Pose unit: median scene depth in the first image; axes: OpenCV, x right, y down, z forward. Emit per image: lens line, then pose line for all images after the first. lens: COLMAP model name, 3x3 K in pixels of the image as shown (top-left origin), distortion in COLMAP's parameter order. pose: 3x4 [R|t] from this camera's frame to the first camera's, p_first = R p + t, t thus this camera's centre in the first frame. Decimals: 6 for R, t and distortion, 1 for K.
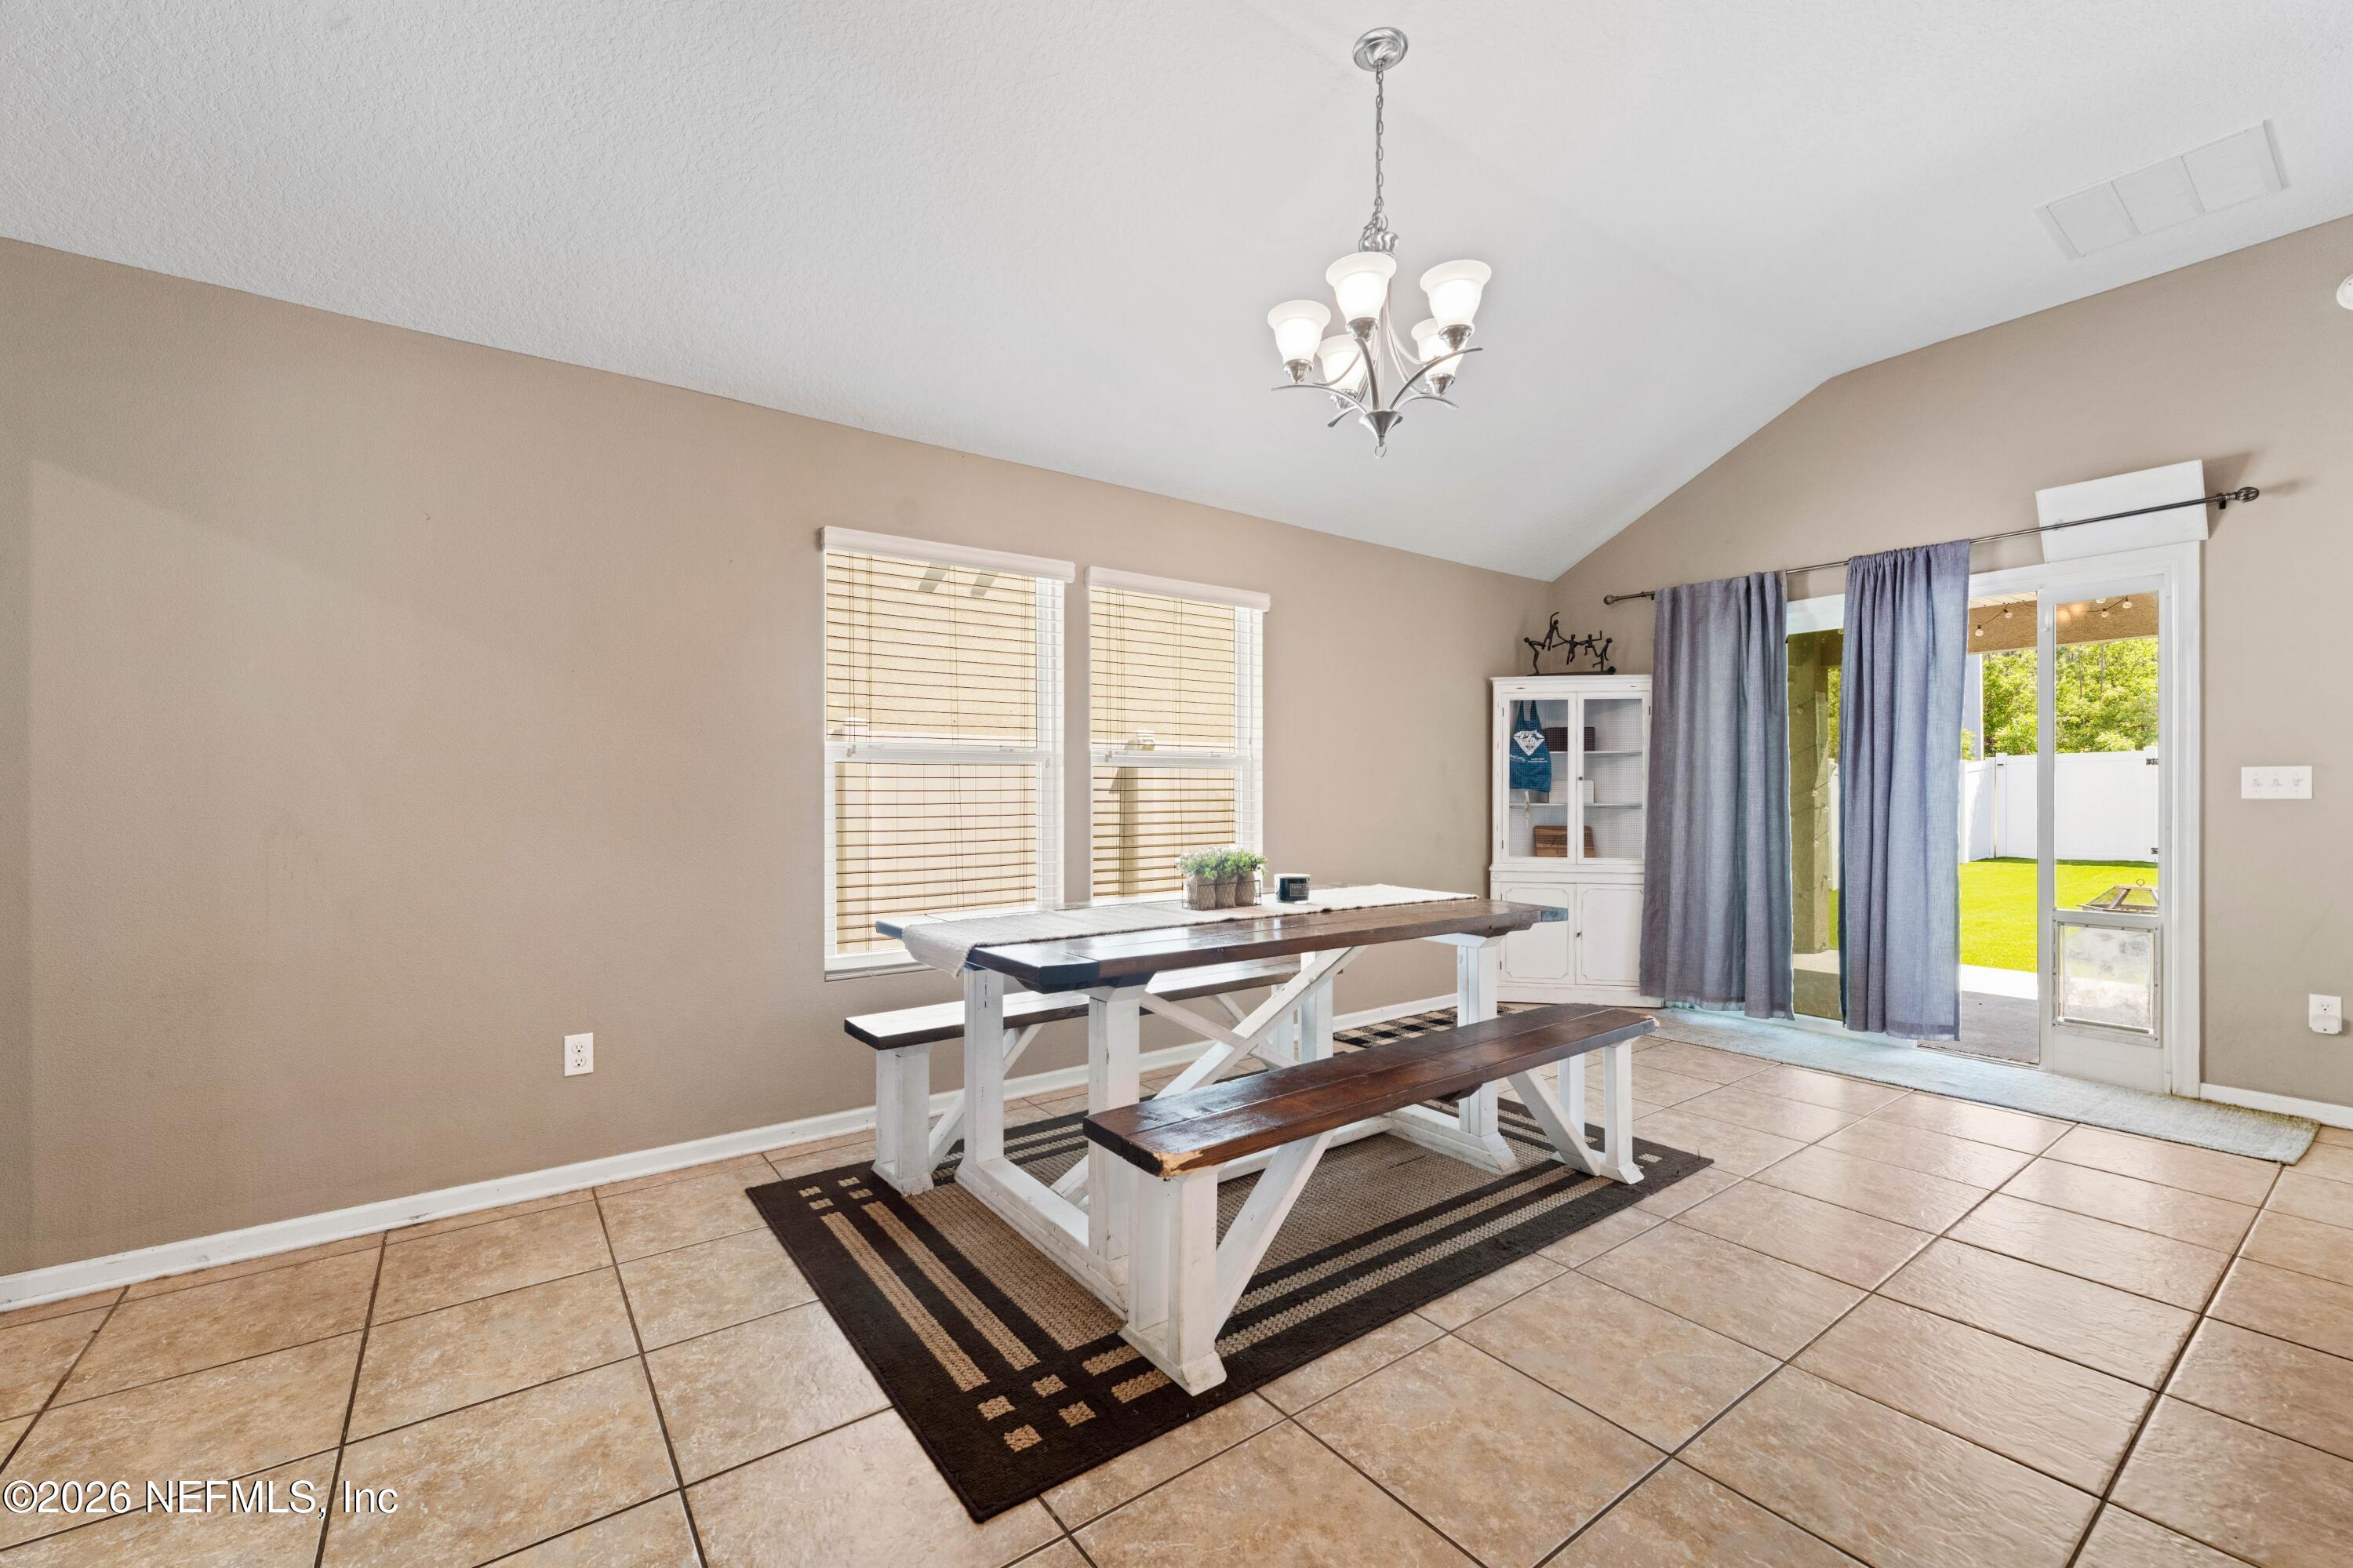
lens RADIAL K [[962.8, 0, 1172.1], [0, 962.8, 791.1], [0, 0, 1]] dist [-0.000966, -0.000261]
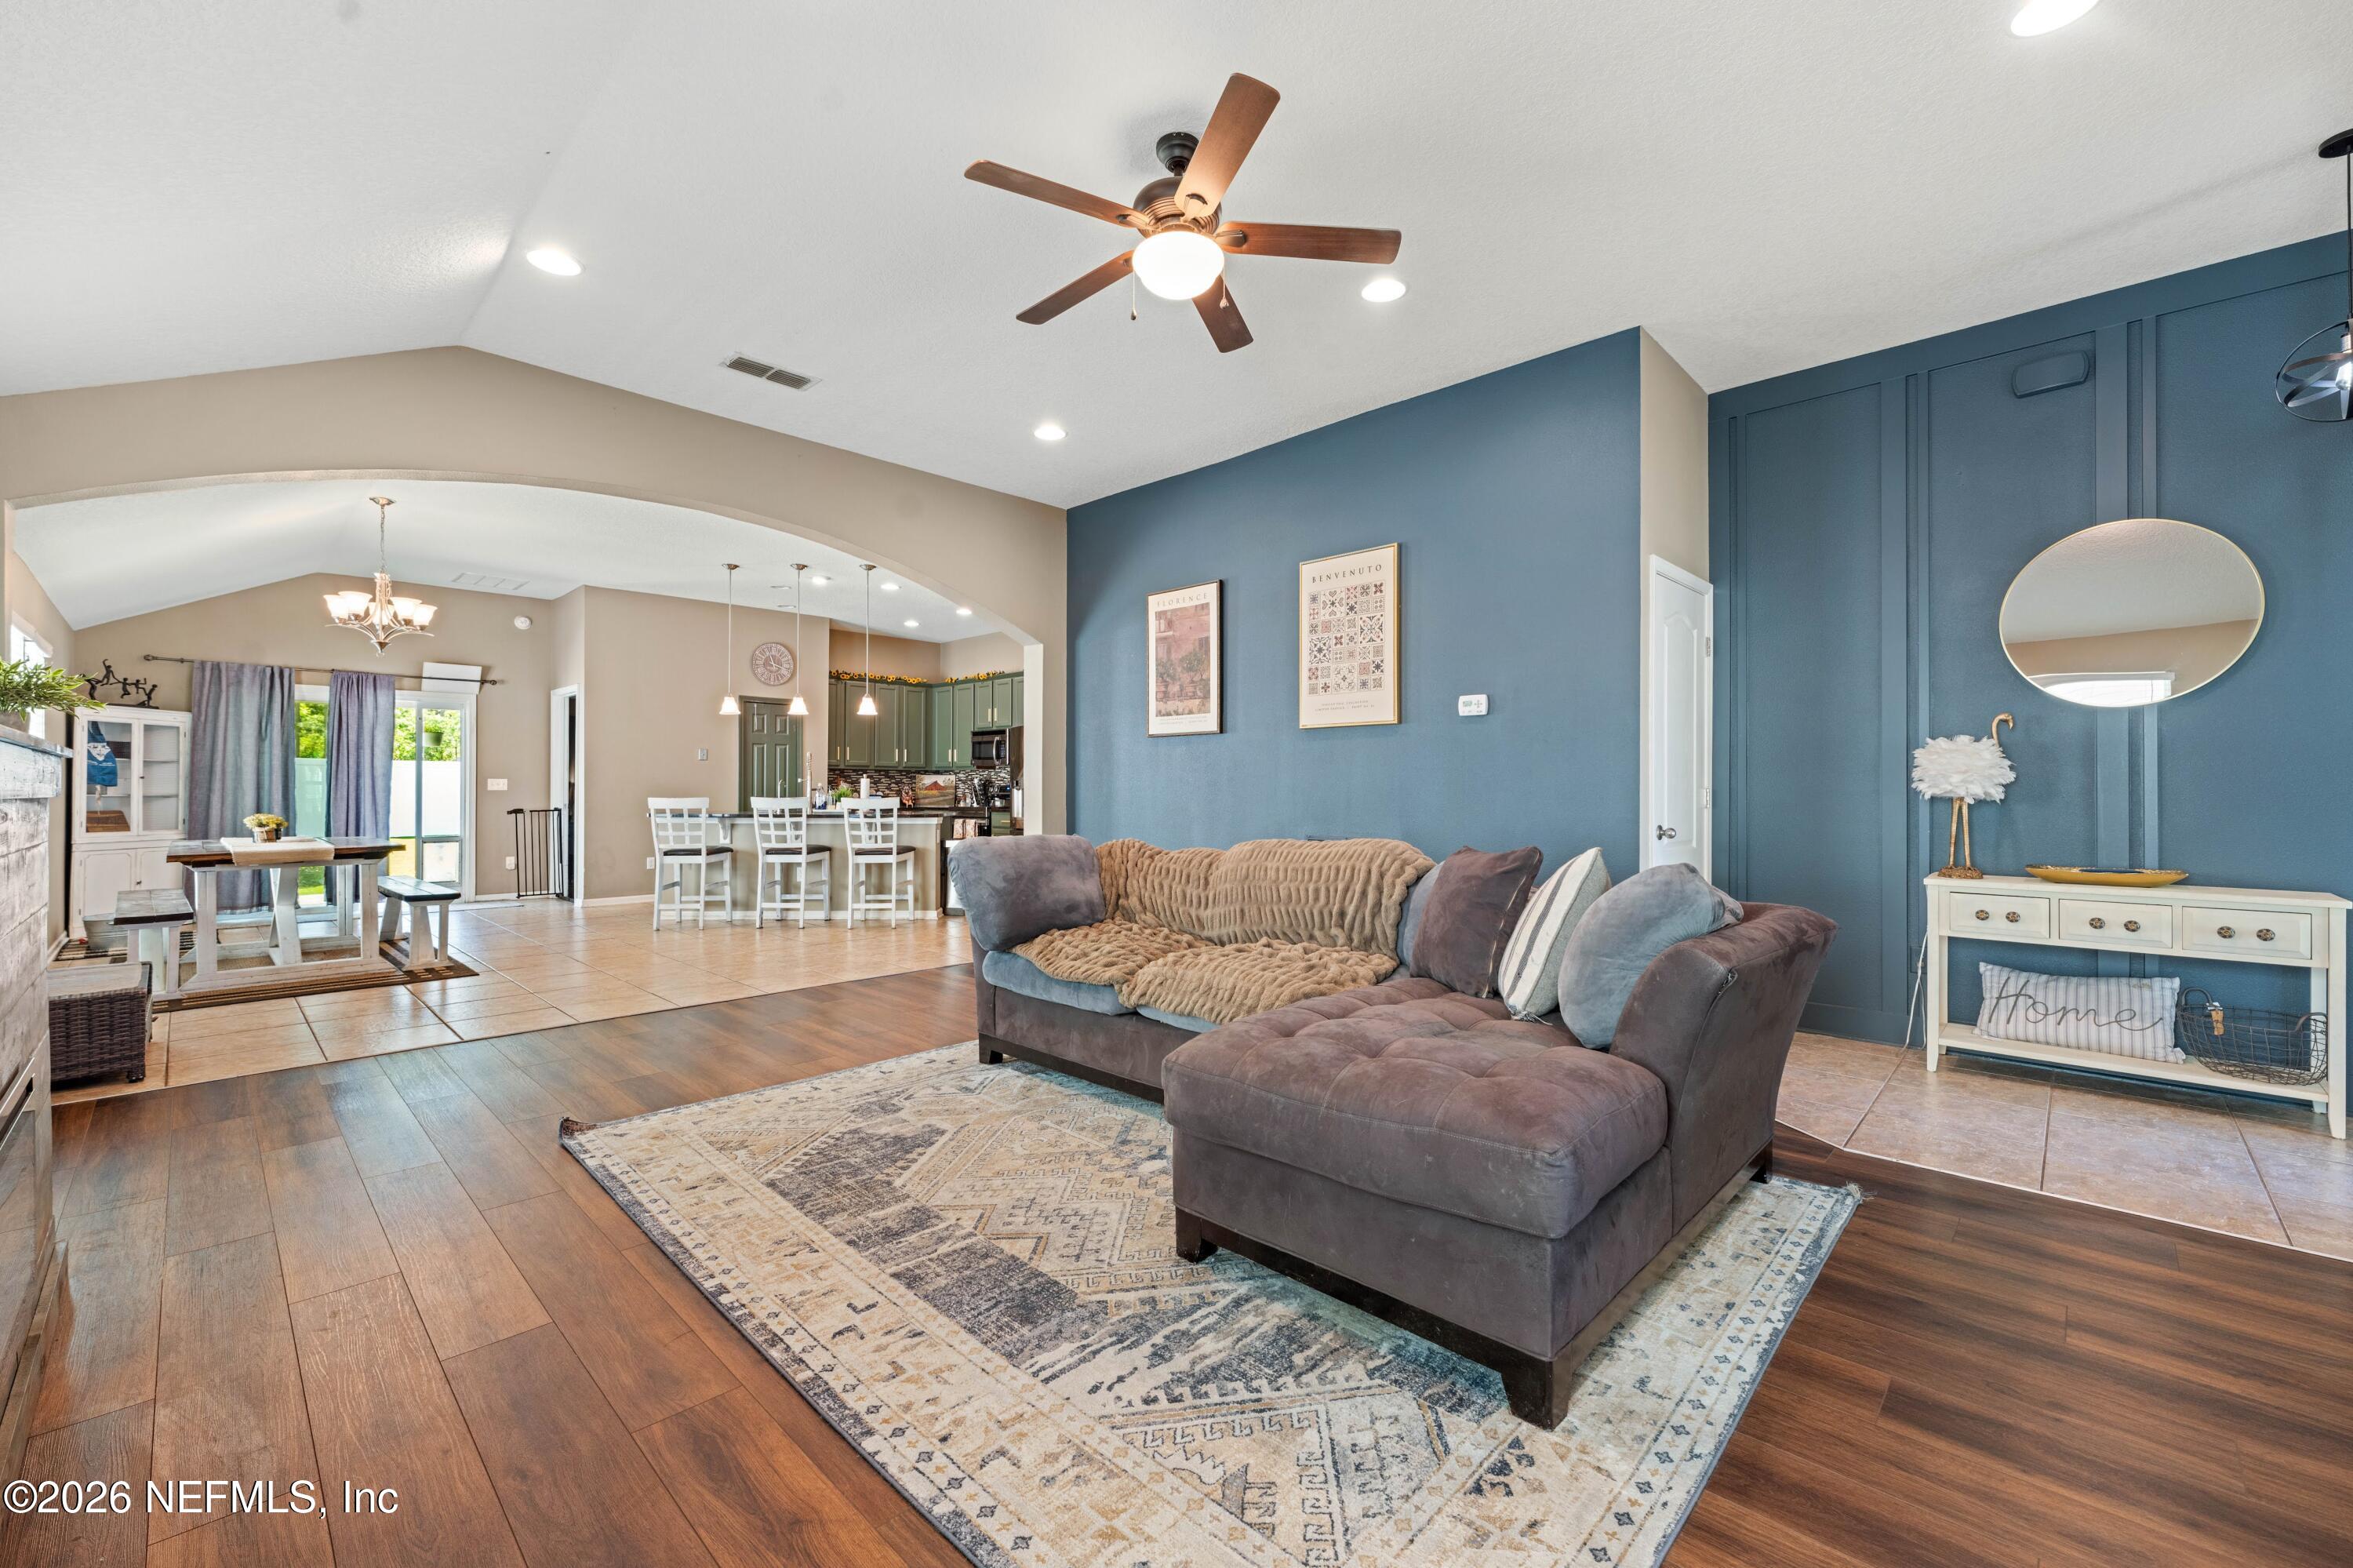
lens RADIAL K [[952.6, 0, 1176.5], [0, 952.6, 784.0], [0, 0, 1]] dist [-0.000700, -0.011691]
pose [[-0.174214, 0.006481, 0.984687, -1.284632], [-0.002579, 0.999972, -0.007038, 0.002972], [-0.984704, -0.003766, -0.174192, -0.321356]]
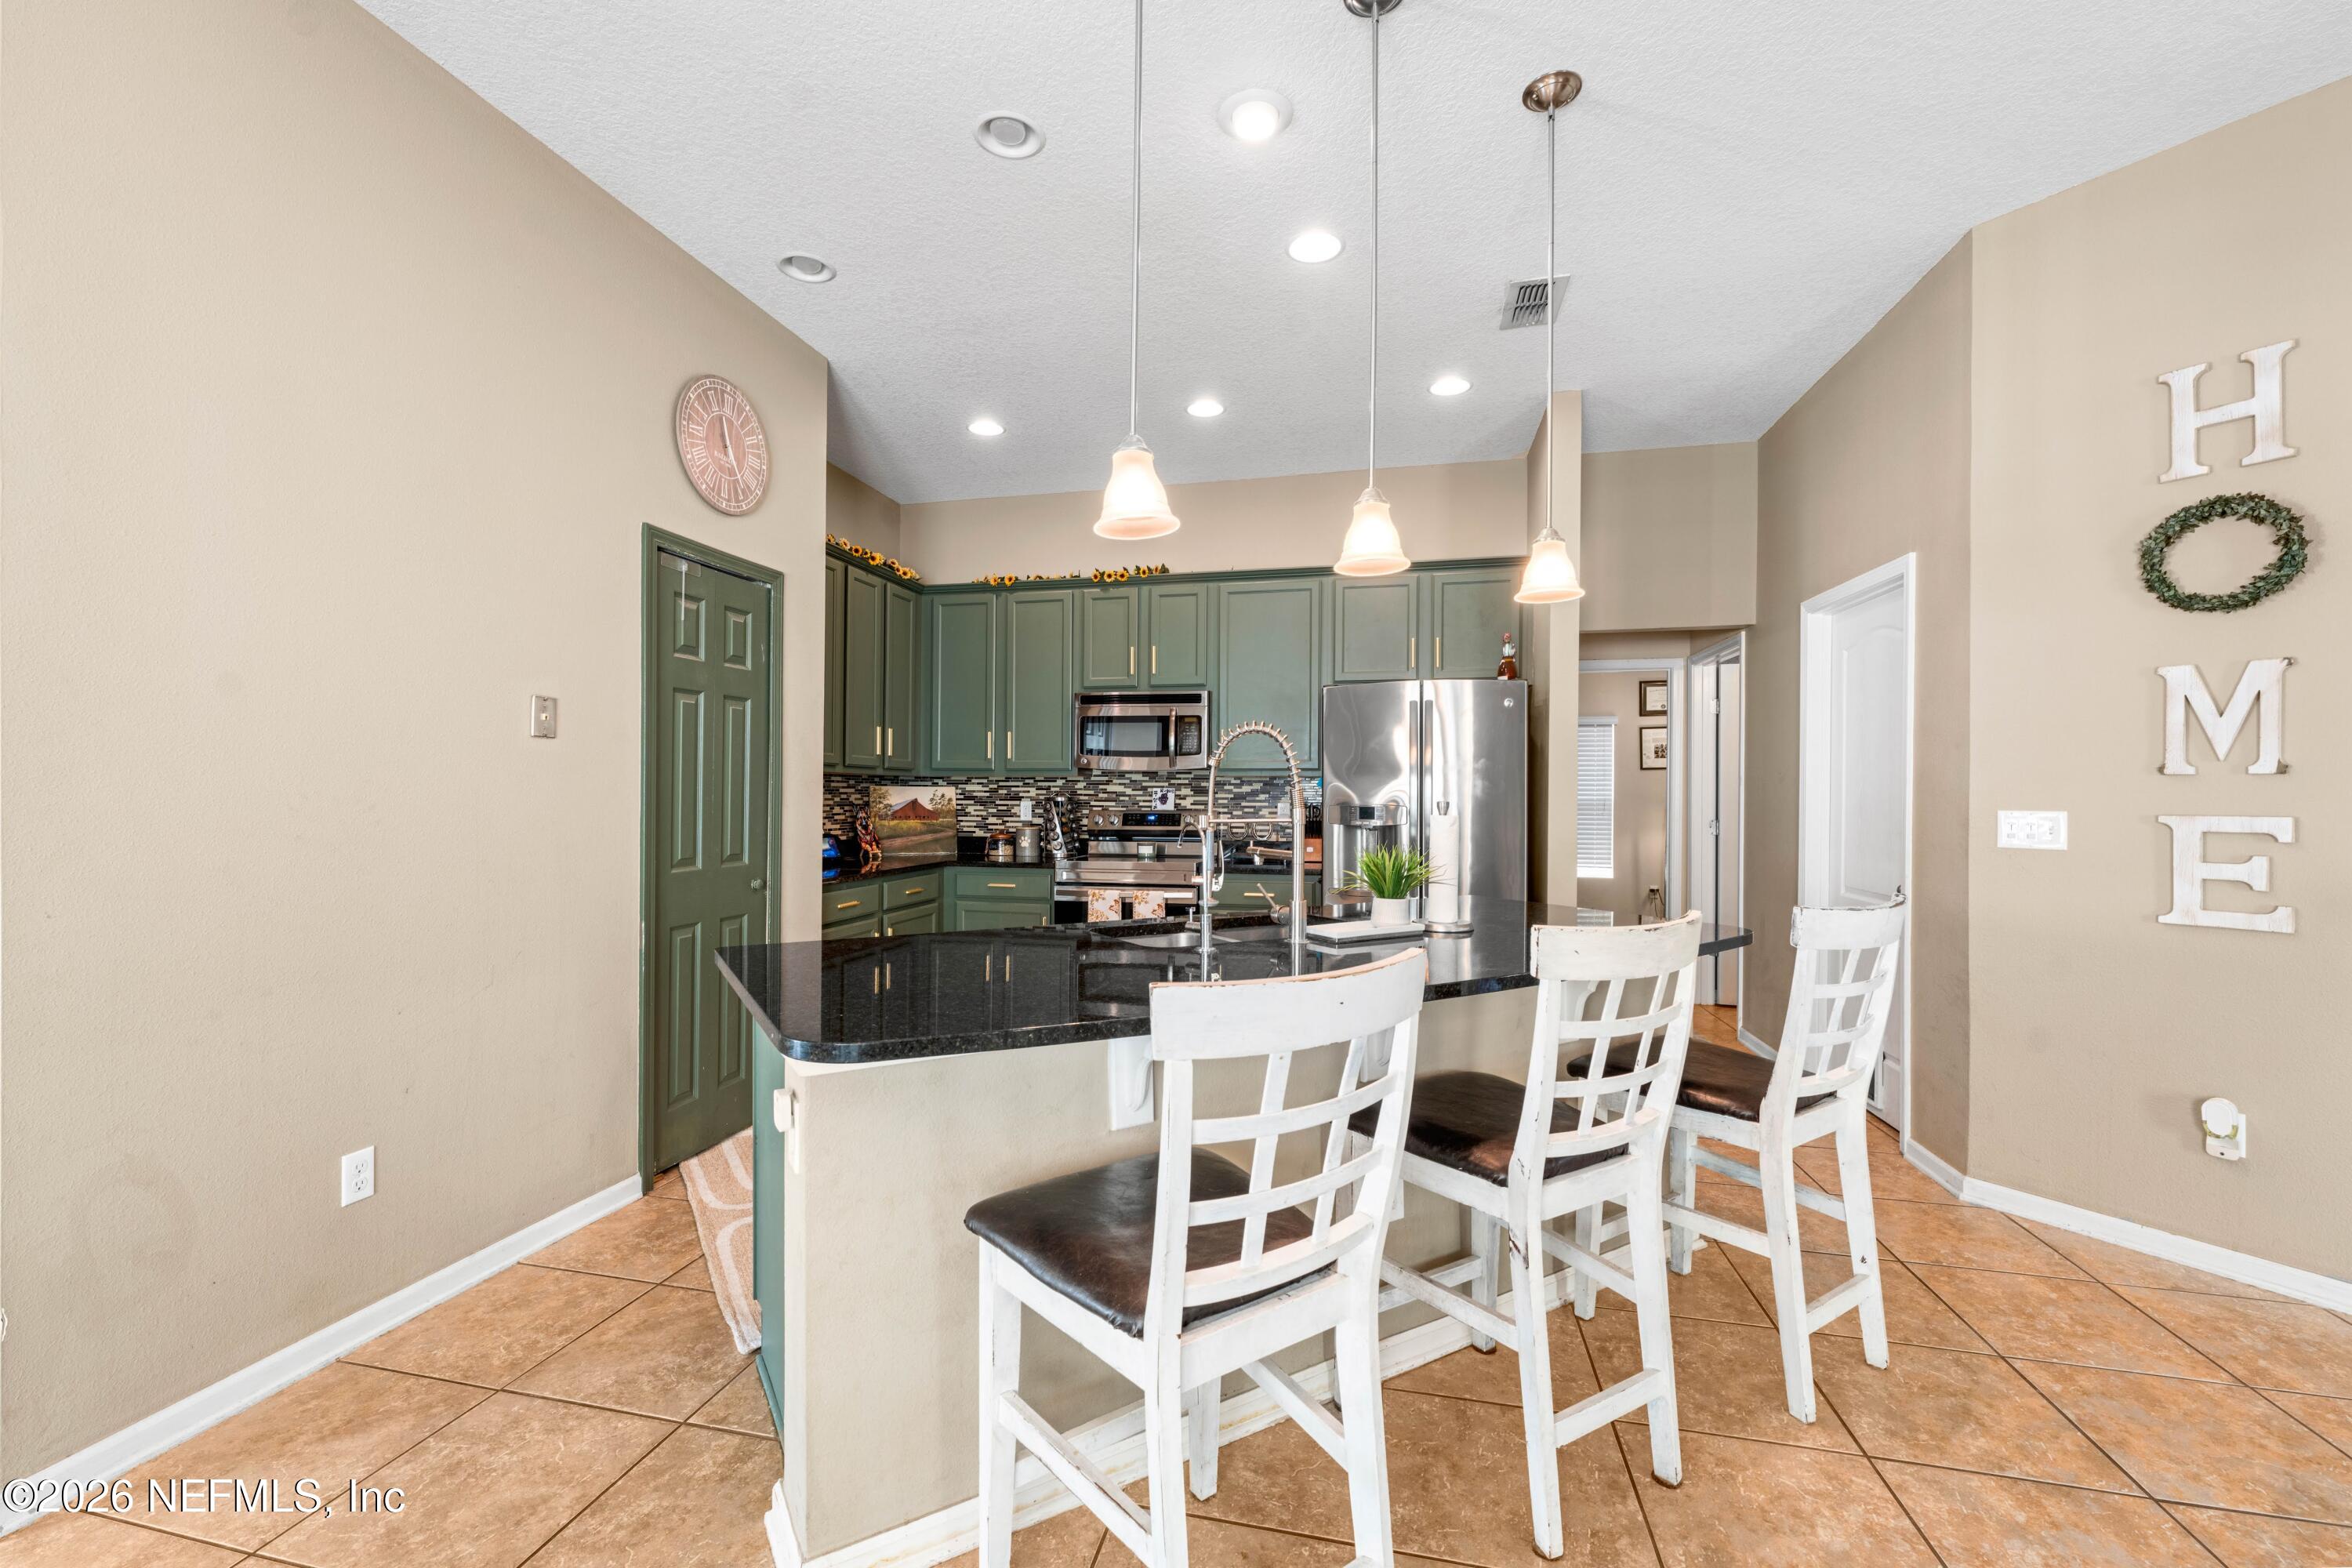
lens RADIAL K [[962.4, 0, 1171.6], [0, 962.4, 791.1], [0, 0, 1]] dist [-0.000966, -0.000261]
pose [[-0.648564, -0.000307, 0.761160, 0.137906], [-0.004886, 0.999981, -0.003760, -0.026538], [-0.761144, -0.006158, -0.648553, 0.354541]]
